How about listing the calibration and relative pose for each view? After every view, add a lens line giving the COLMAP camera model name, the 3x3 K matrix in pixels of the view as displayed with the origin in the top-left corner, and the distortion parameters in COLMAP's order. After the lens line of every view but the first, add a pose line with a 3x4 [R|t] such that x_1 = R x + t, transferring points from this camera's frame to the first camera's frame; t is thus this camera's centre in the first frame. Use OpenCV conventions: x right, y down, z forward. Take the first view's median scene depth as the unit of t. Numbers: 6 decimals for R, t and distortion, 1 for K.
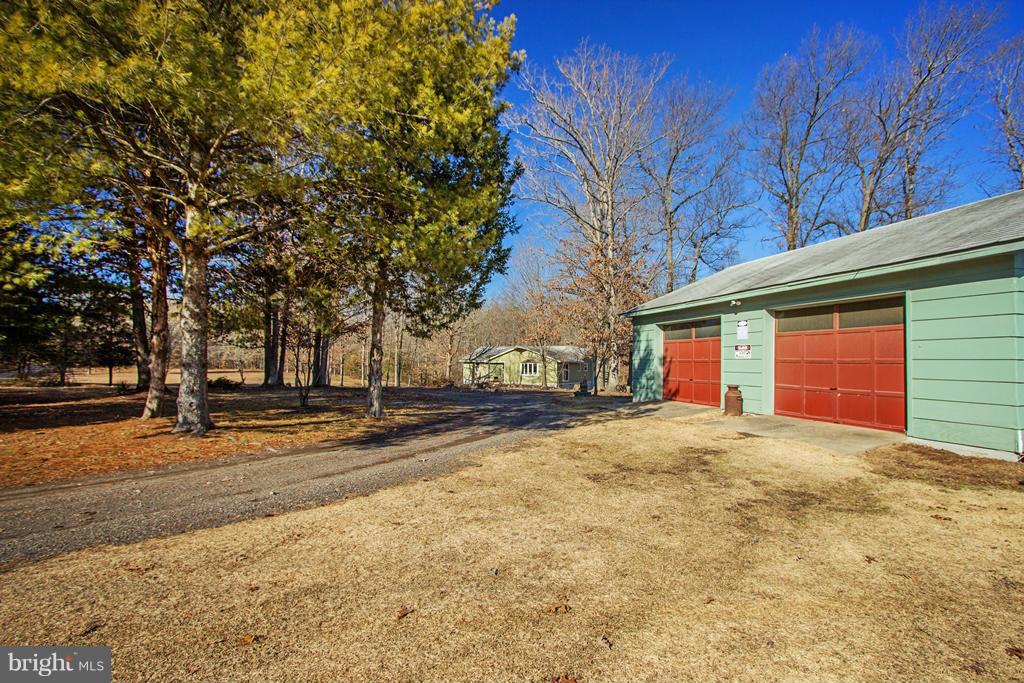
lens RADIAL K [[469.1, 0, 508.9], [0, 469.1, 345.6], [0, 0, 1]] dist [-0.015708, -0.000051]
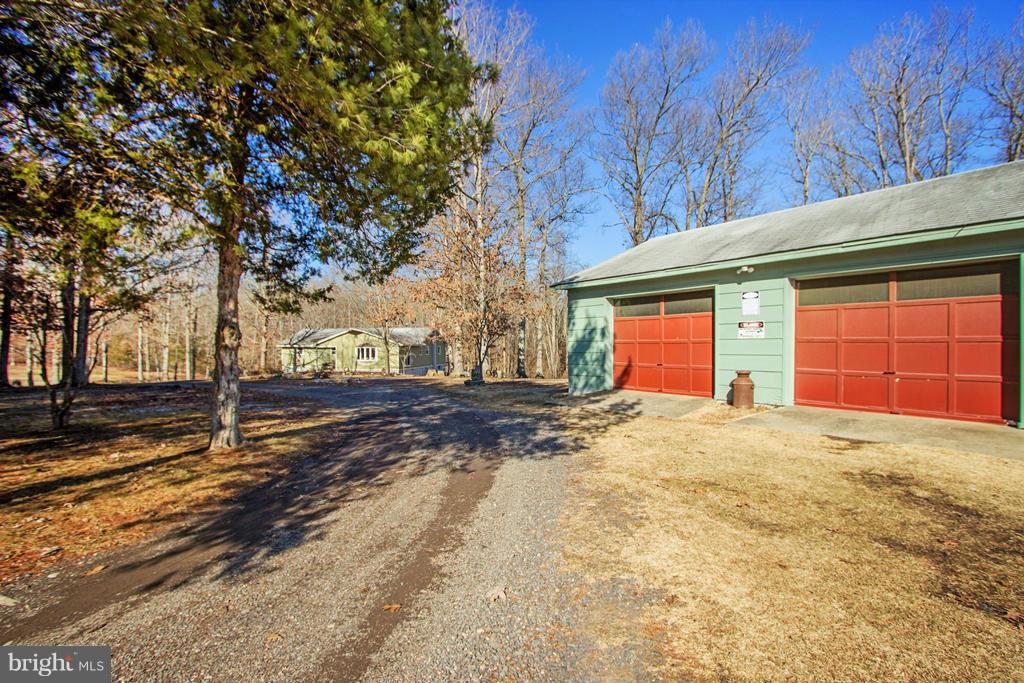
lens RADIAL K [[469.1, 0, 508.9], [0, 469.1, 345.6], [0, 0, 1]] dist [-0.015708, -0.000051]
pose [[0.927831, -0.015700, 0.372671, -0.138453], [0.001944, 0.999304, 0.037260, 0.006472], [-0.372997, -0.033846, 0.927215, 0.272969]]
